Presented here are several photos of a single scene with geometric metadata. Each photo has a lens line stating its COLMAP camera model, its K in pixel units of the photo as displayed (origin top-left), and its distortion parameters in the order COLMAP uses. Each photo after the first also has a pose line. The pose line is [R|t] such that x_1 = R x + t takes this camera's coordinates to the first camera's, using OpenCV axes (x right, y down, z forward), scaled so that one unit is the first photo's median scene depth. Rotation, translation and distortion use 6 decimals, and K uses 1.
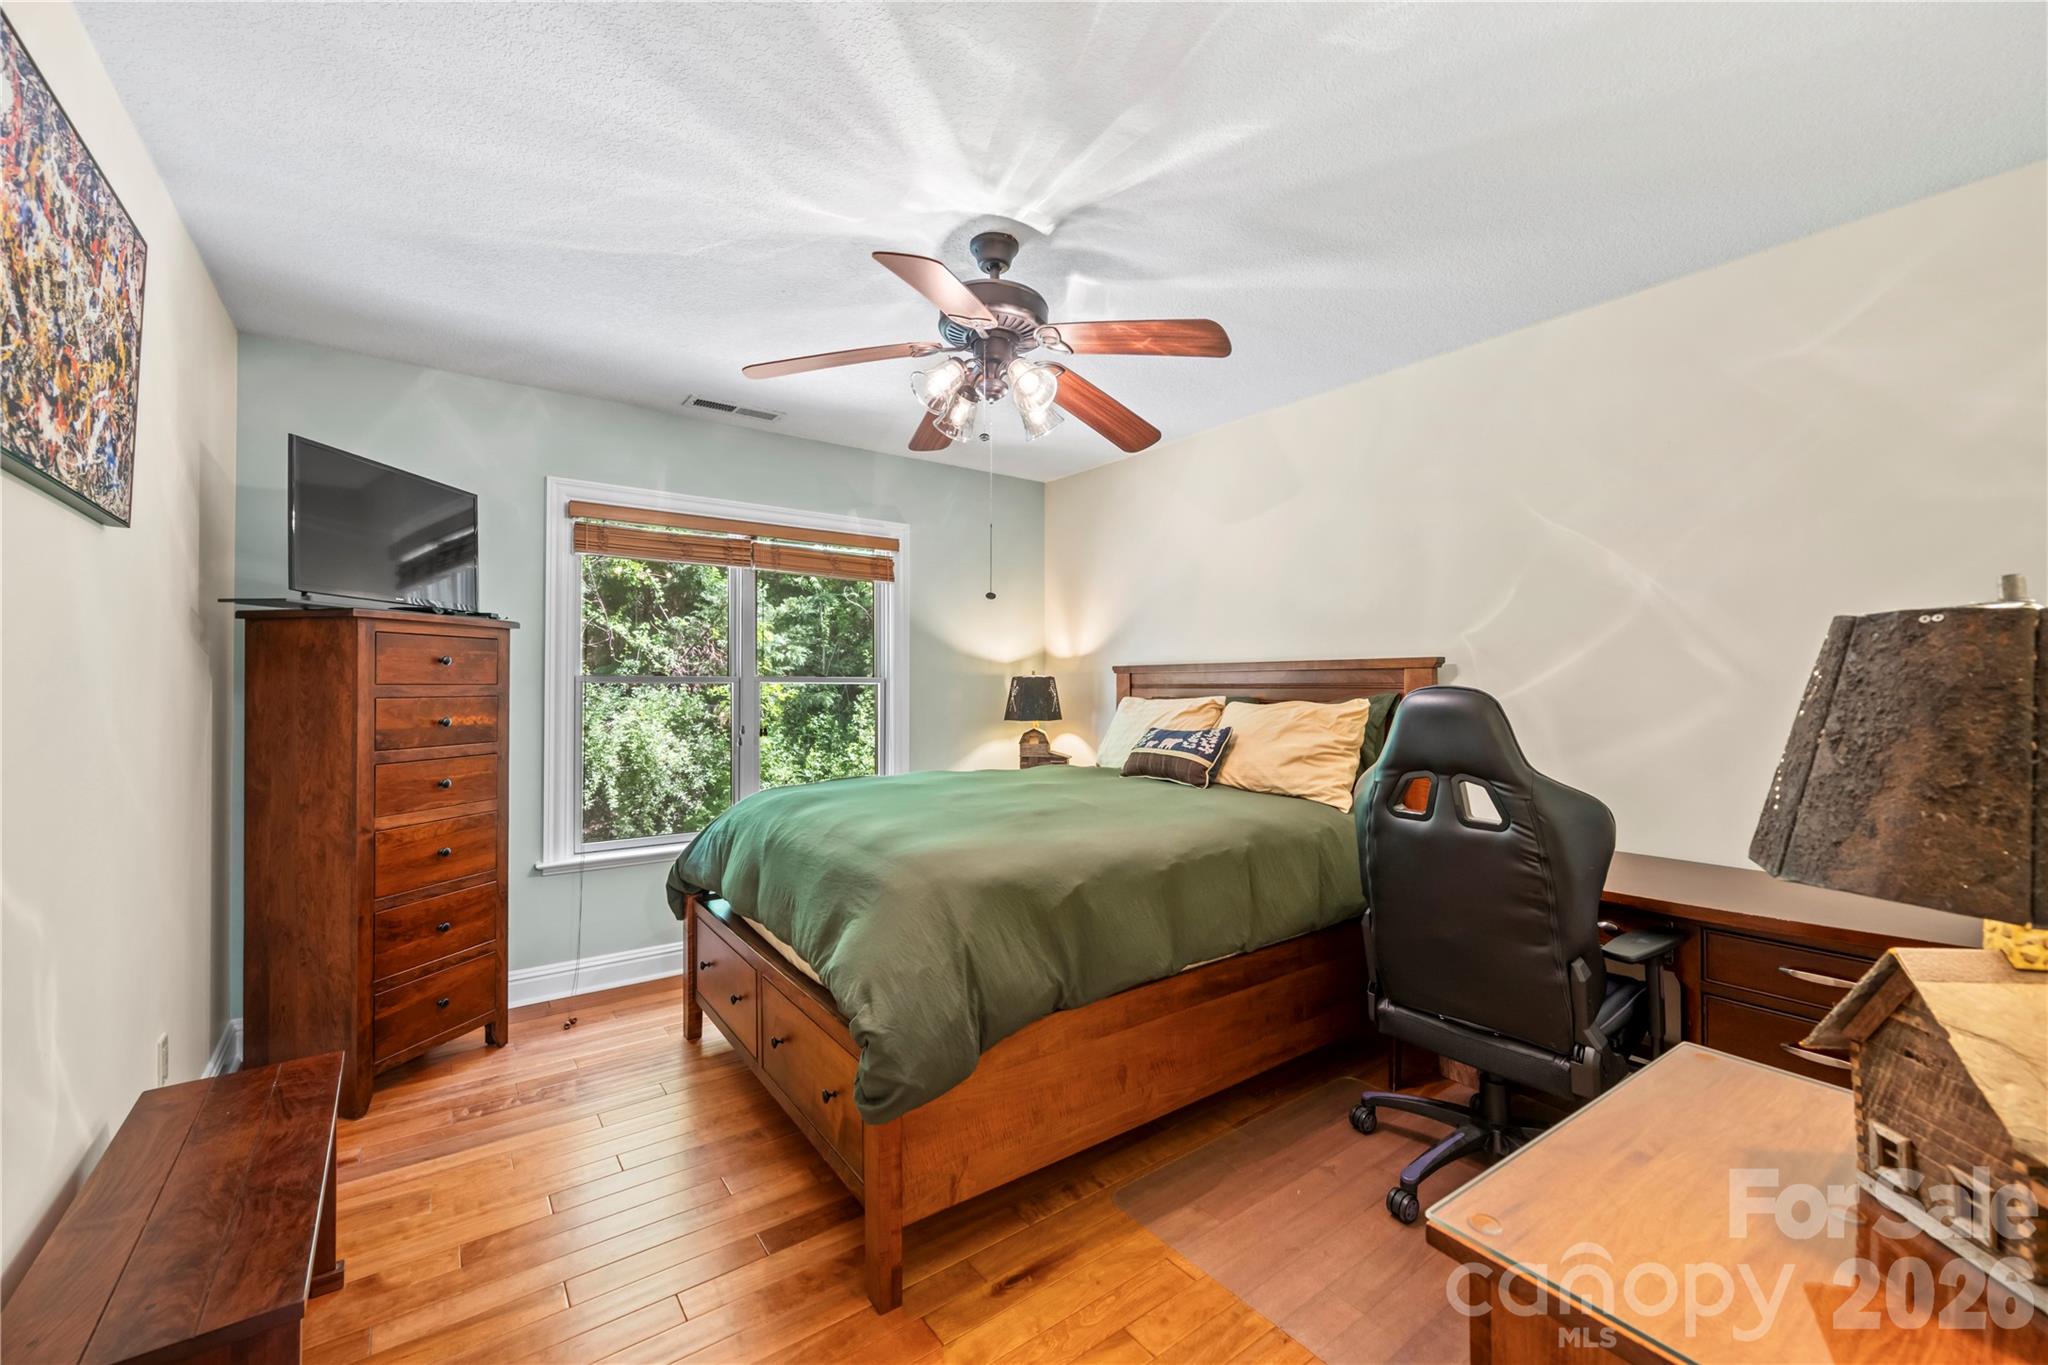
lens RADIAL K [[825.6, 0, 1024.0], [0, 825.6, 682.5], [0, 0, 1]] dist [0.001265, 0.000158]
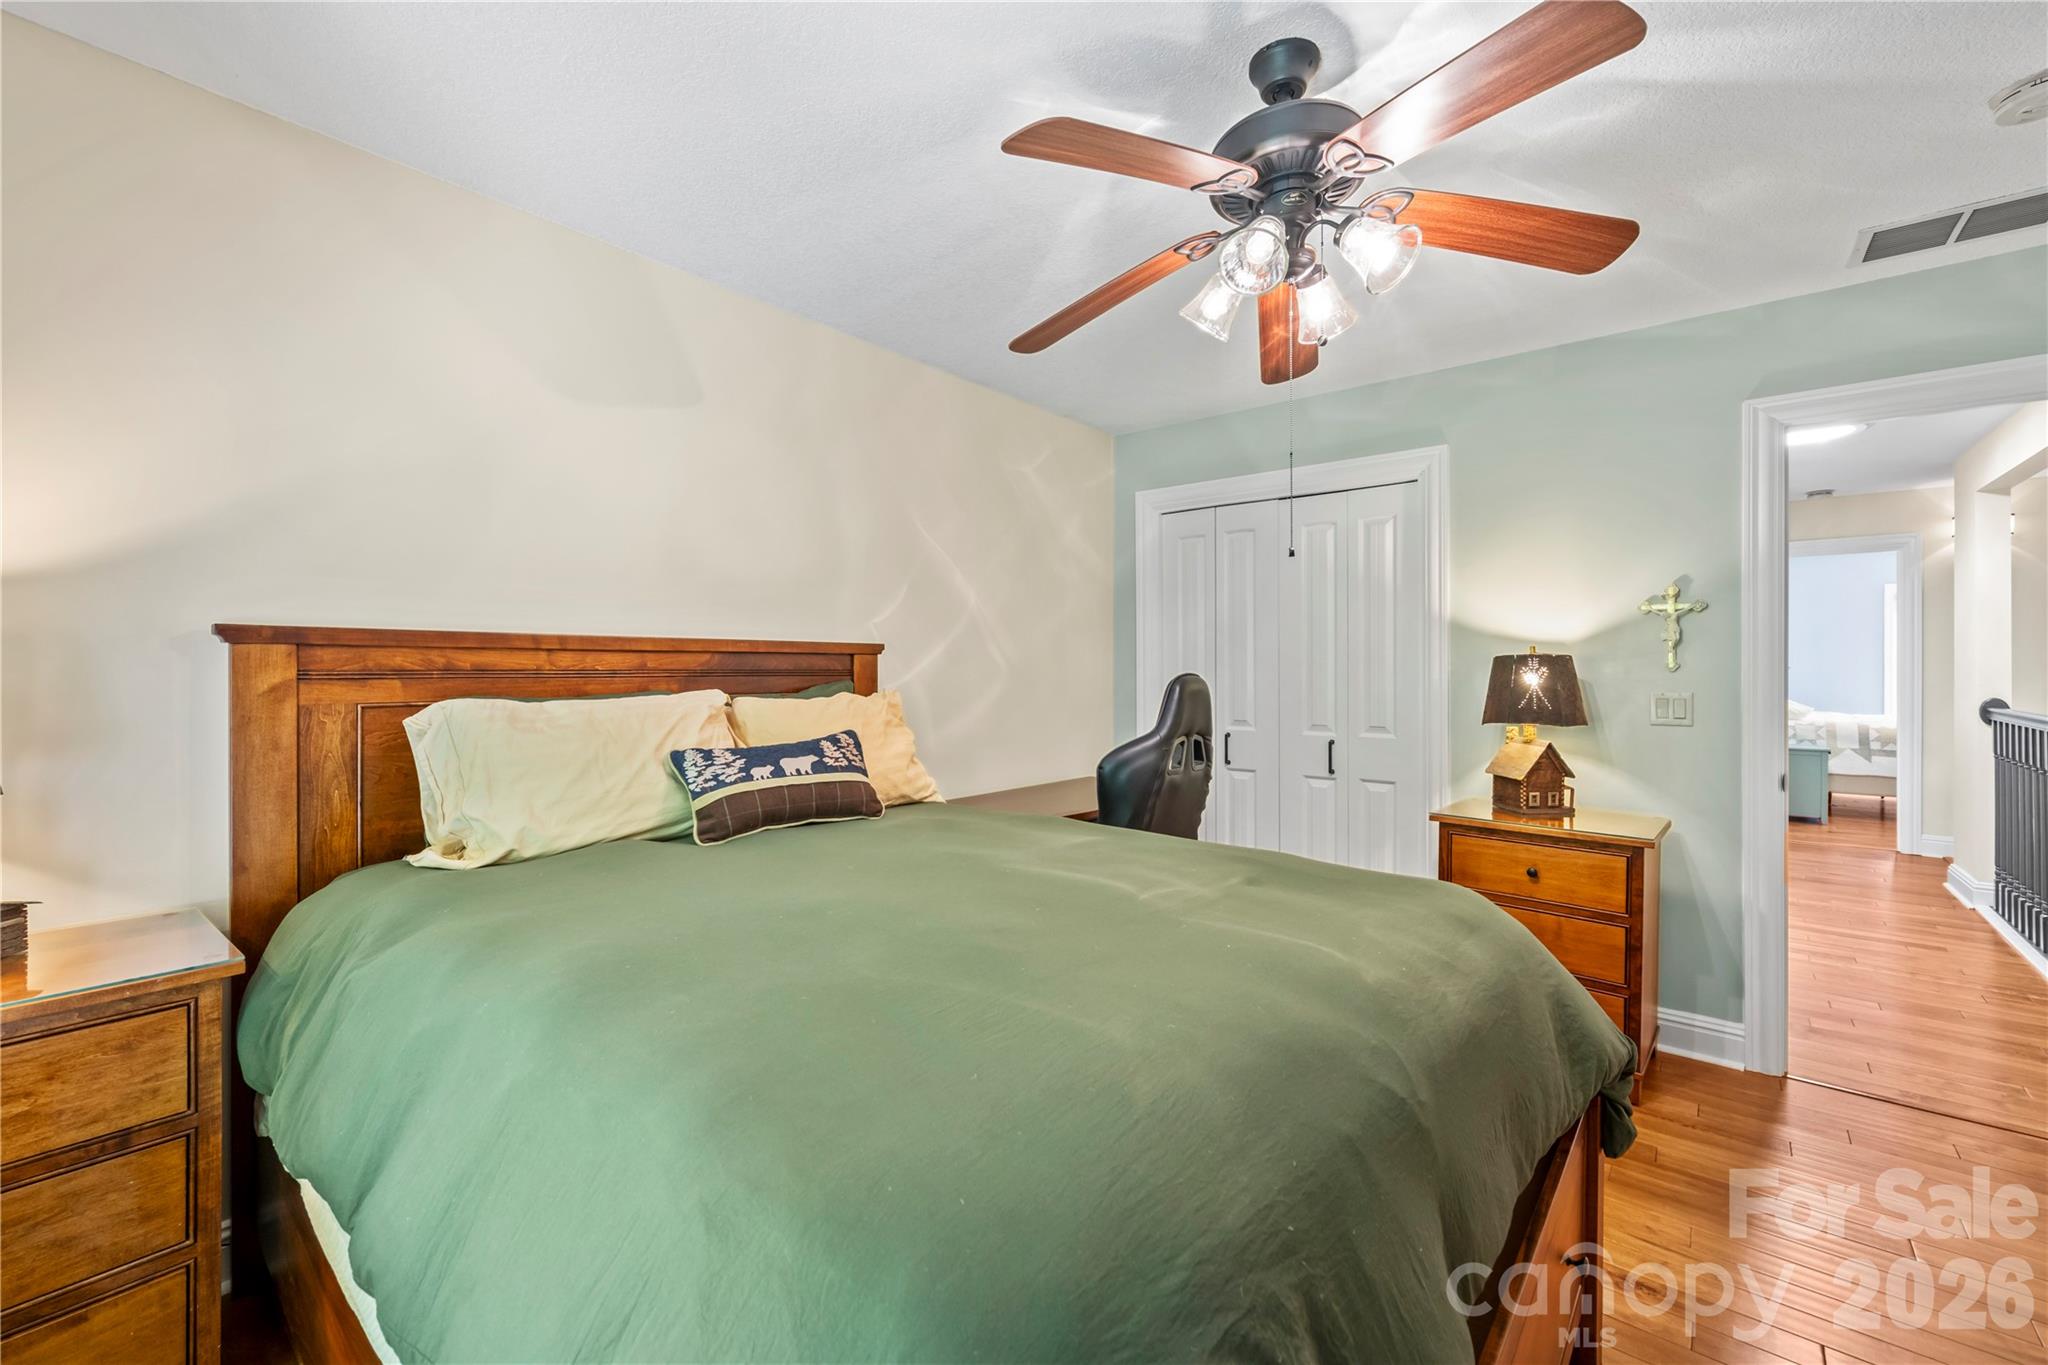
lens RADIAL K [[825.6, 0, 1024.0], [0, 825.6, 682.5], [0, 0, 1]] dist [0.001265, 0.000158]
pose [[-0.223482, -0.020010, 0.974503, -0.541759], [-0.008768, 0.999790, 0.018518, -0.004307], [-0.974669, -0.004406, -0.223611, 1.079195]]
